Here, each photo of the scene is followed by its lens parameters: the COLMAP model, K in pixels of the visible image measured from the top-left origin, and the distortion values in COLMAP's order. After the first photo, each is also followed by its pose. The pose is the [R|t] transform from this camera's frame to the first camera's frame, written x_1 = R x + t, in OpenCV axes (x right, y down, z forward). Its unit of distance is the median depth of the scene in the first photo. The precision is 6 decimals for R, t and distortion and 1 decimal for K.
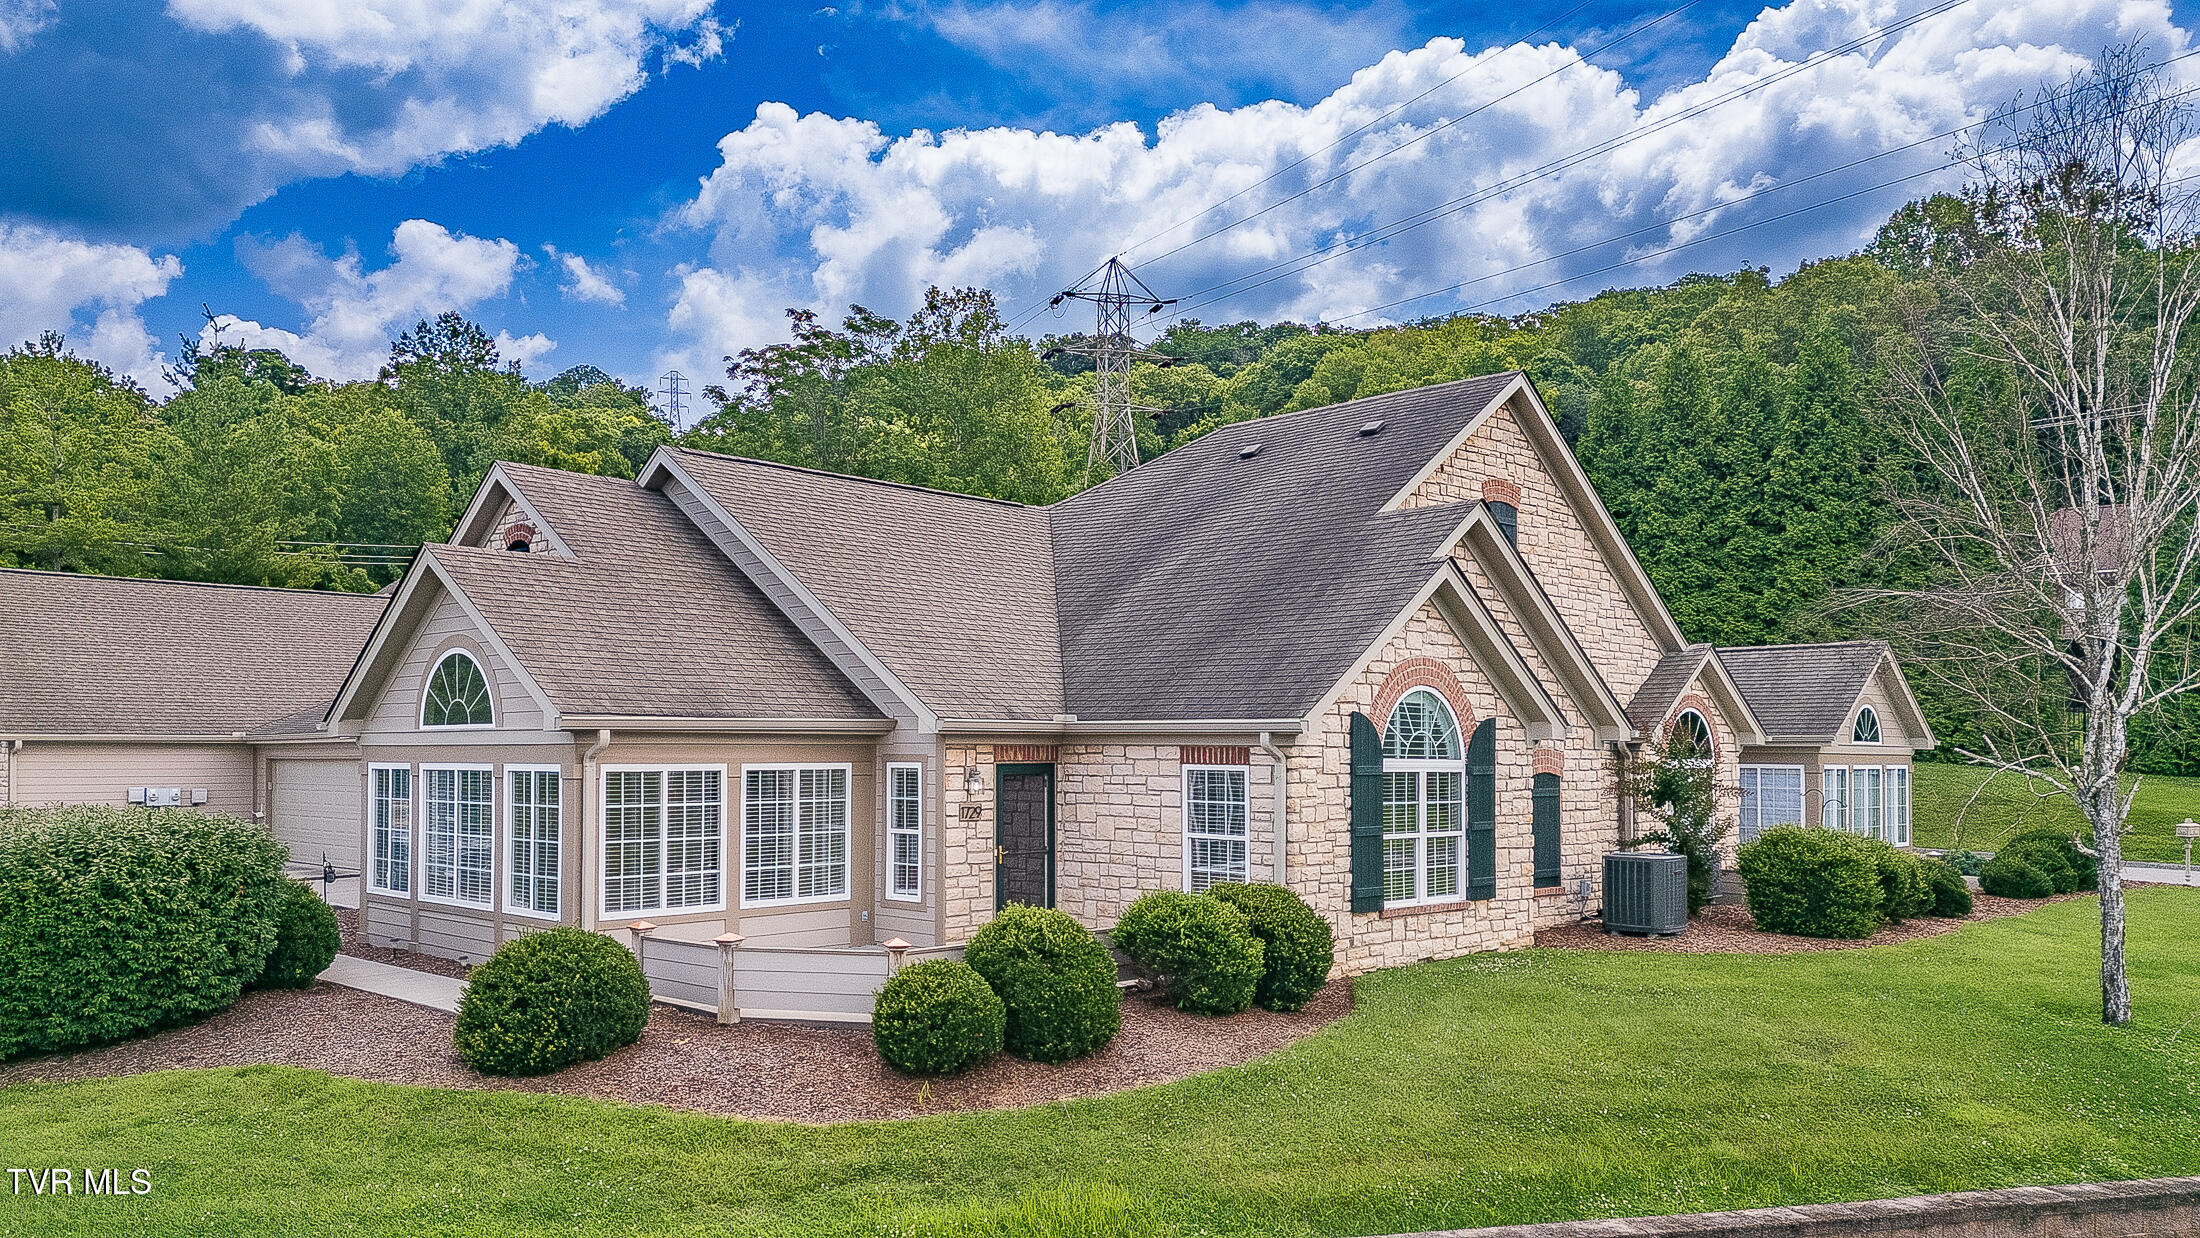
lens RADIAL K [[1597.7, 0, 983.8], [0, 1597.7, 713.0], [0, 0, 1]] dist [0.086123, -0.049722]
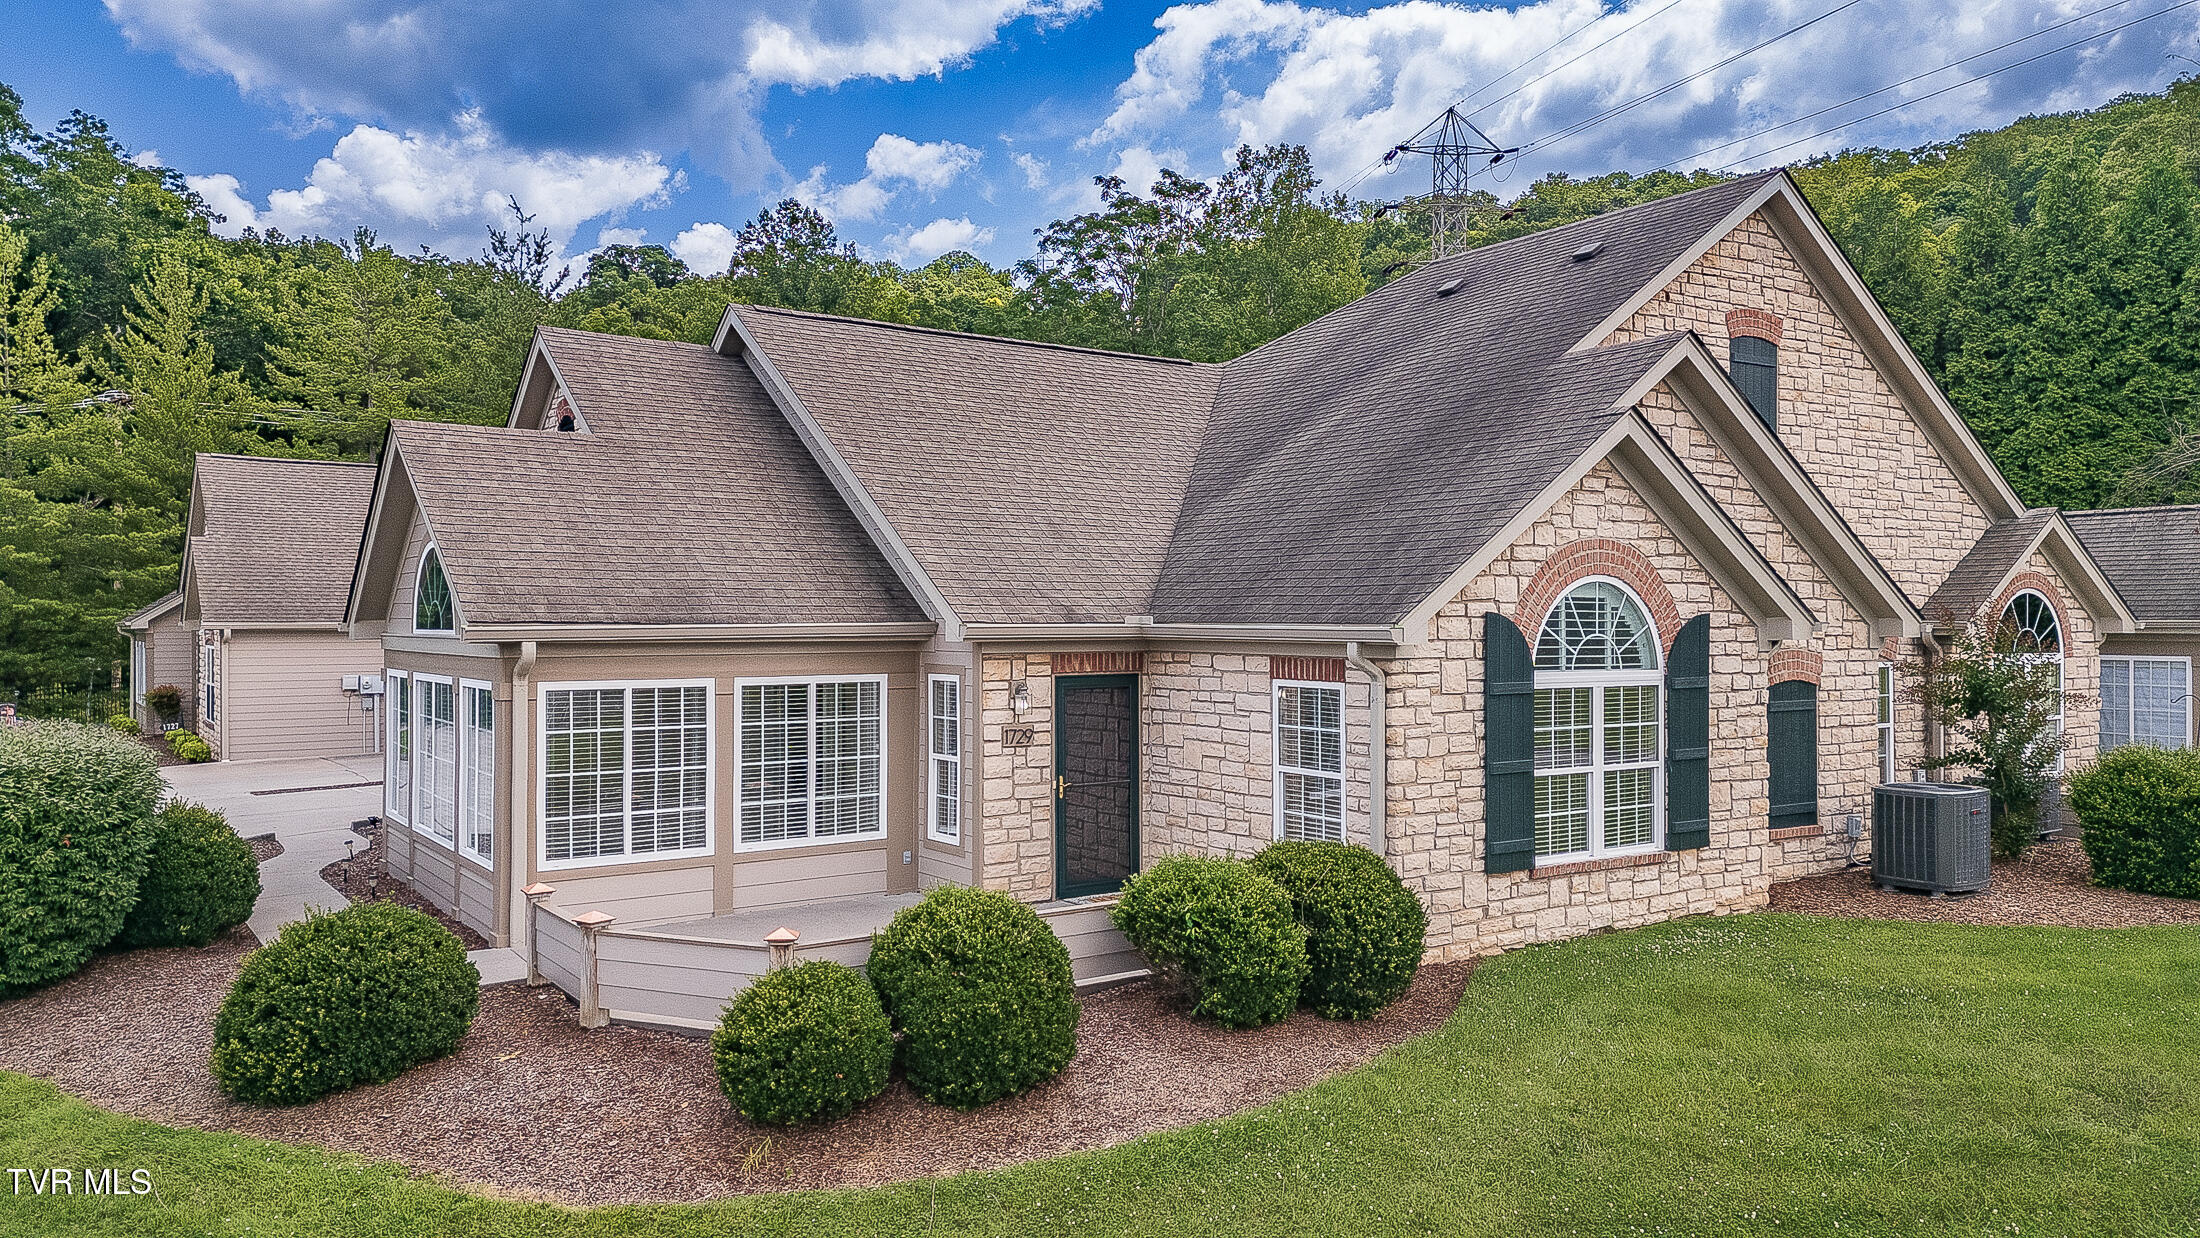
lens RADIAL K [[1552.6, 0, 1096.6], [0, 1552.6, 617.4], [0, 0, 1]] dist [0.075880, -0.044313]
pose [[0.986485, -0.004697, -0.163785, 0.158480], [0.008682, 0.999683, 0.023617, -0.016689], [0.163622, -0.024720, 0.986213, 0.219245]]
